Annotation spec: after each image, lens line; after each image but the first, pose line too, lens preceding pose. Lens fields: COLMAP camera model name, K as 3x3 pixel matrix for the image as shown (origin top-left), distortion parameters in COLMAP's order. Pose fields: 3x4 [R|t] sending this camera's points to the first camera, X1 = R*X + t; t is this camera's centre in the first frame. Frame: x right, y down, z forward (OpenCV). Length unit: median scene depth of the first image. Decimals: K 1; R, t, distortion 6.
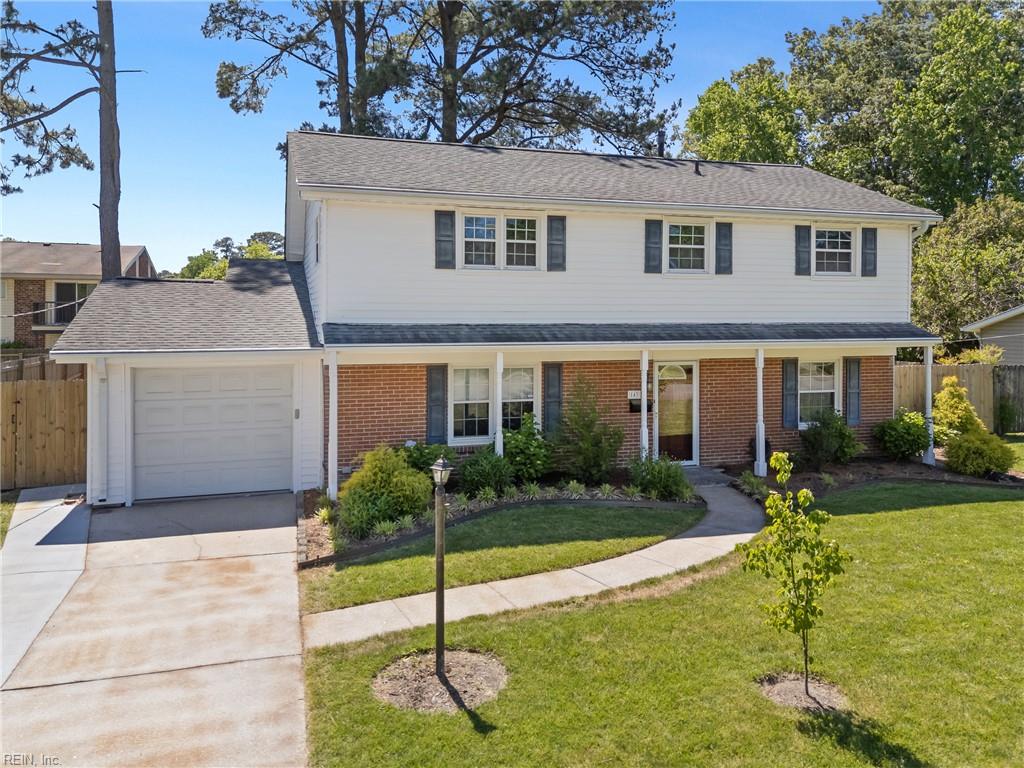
lens RADIAL K [[584.7, 0, 461.4], [0, 584.7, 345.2], [0, 0, 1]] dist [0.047980, -0.000294]
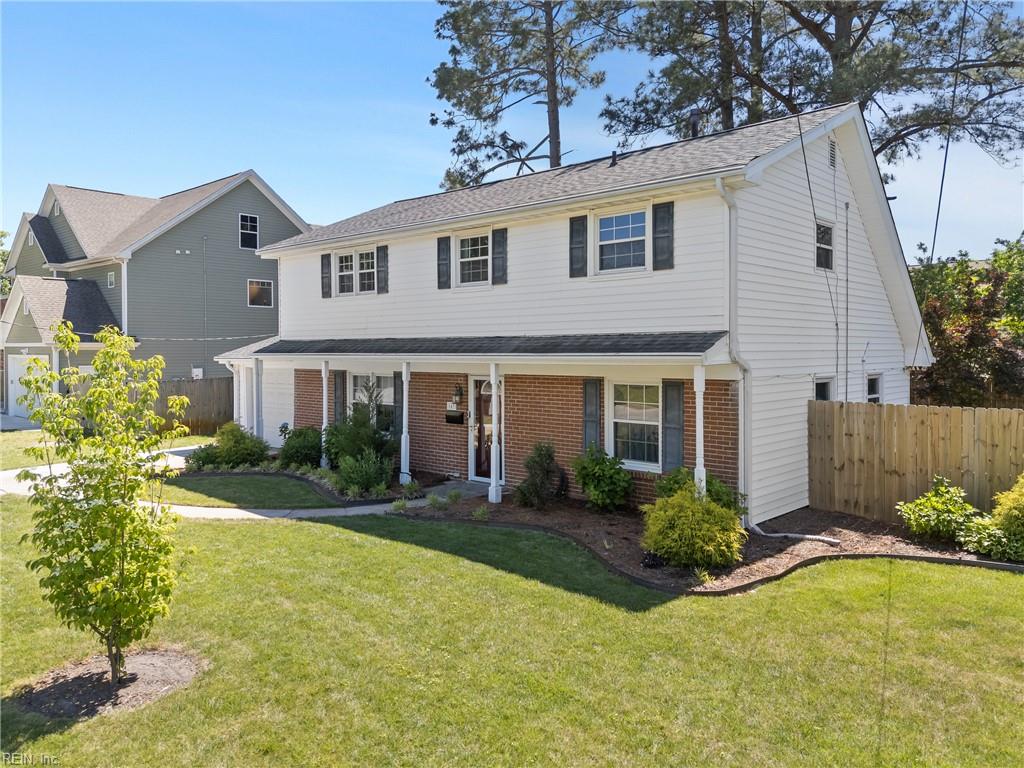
lens RADIAL K [[756.3, 0, 512.0], [0, 756.3, 384.0], [0, 0, 1]] dist [0.077167, -0.075331]
pose [[0.544061, 0.044431, -0.837869, 1.372791], [-0.013534, 0.998932, 0.044184, -0.014093], [0.838937, -0.012699, 0.544081, 0.335614]]
